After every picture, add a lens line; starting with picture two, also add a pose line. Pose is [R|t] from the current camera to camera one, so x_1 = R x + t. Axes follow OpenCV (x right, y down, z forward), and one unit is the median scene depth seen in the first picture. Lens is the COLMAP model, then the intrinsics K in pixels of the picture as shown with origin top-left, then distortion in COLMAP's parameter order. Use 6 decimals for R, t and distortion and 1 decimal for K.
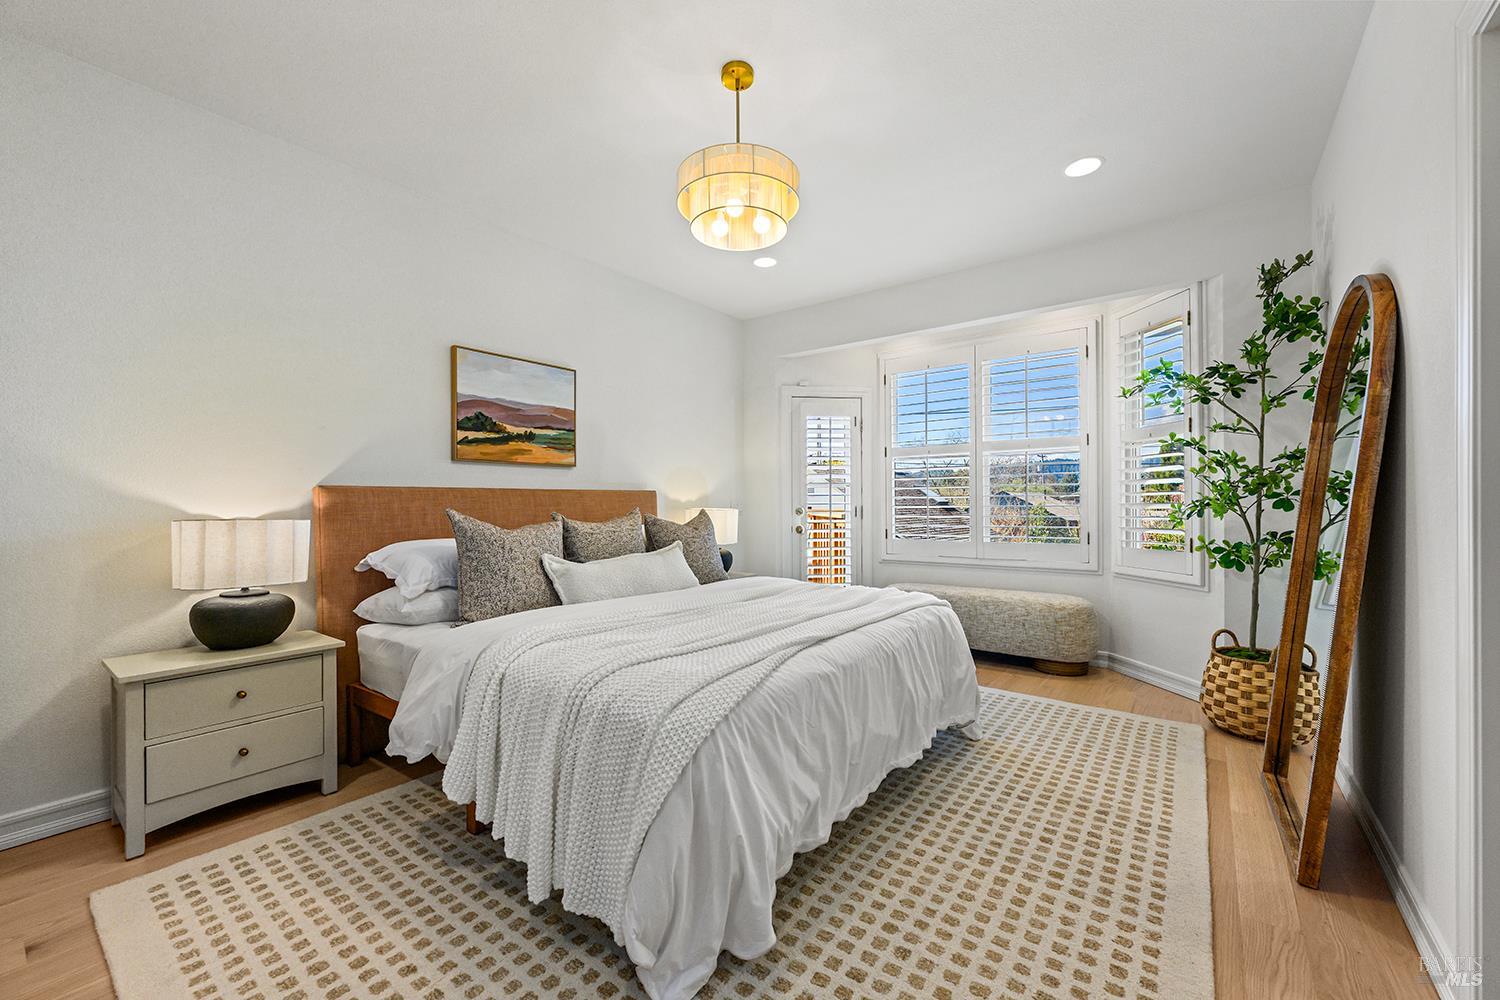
lens RADIAL K [[595.5, 0, 754.7], [0, 595.5, 505.1], [0, 0, 1]] dist [0.000294, 0.000211]
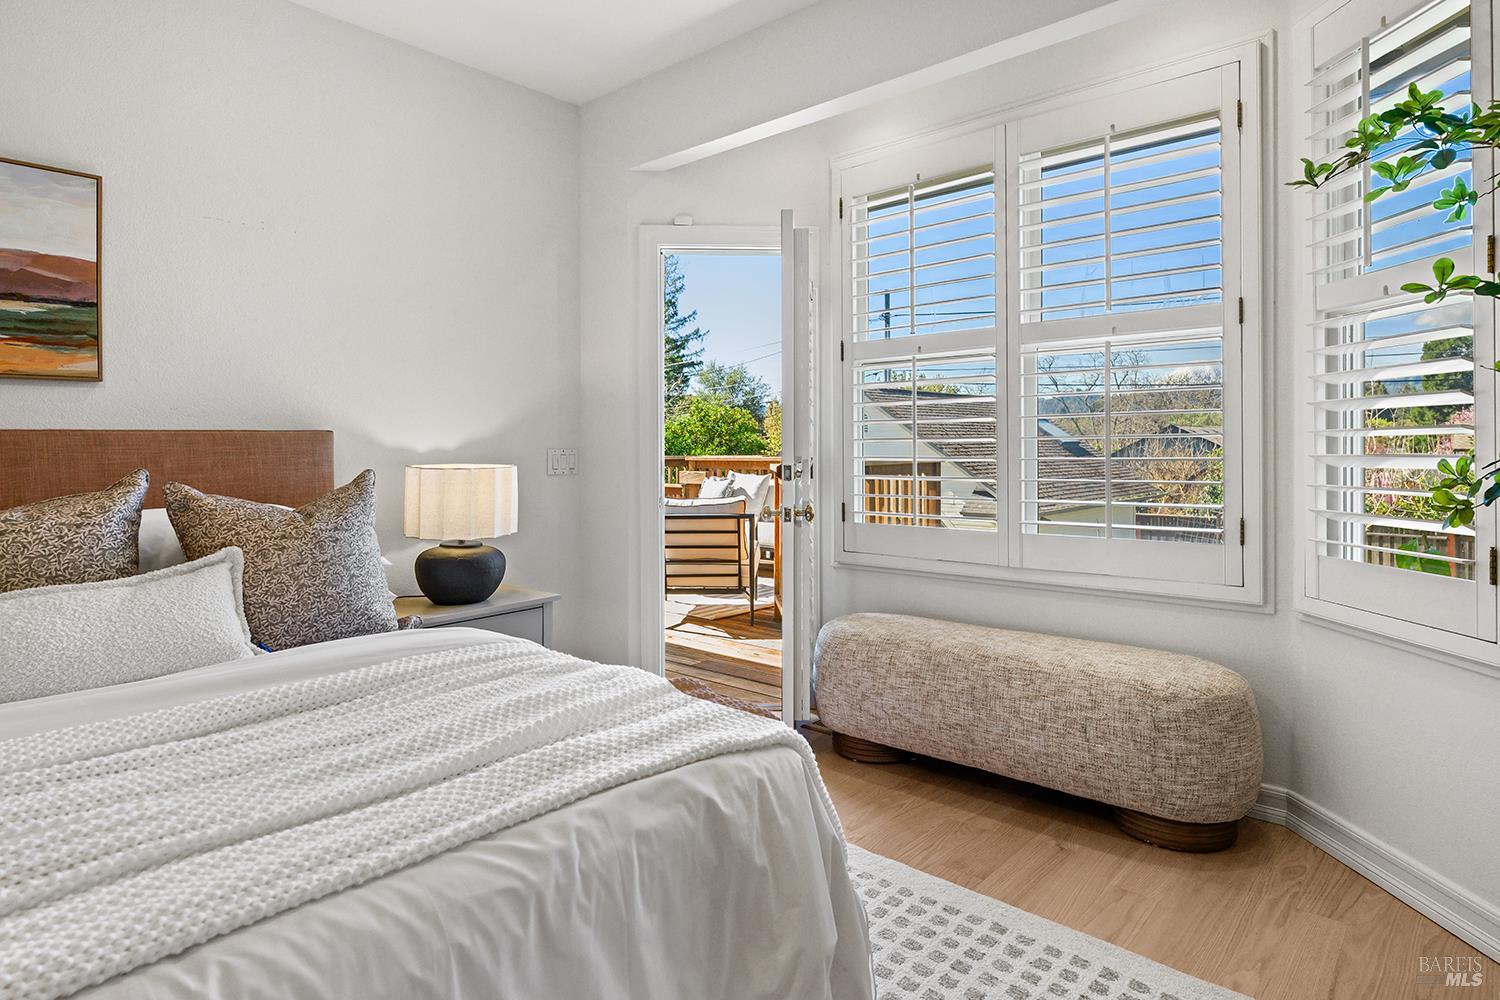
lens RADIAL K [[833.8, 0, 746.6], [0, 833.8, 448.4], [0, 0, 1]] dist [-0.002014, -0.001807]
pose [[0.996368, -0.003158, -0.085098, 0.274621], [0.003619, 0.999980, 0.005263, -0.012457], [0.085079, -0.005552, 0.996359, 0.391722]]
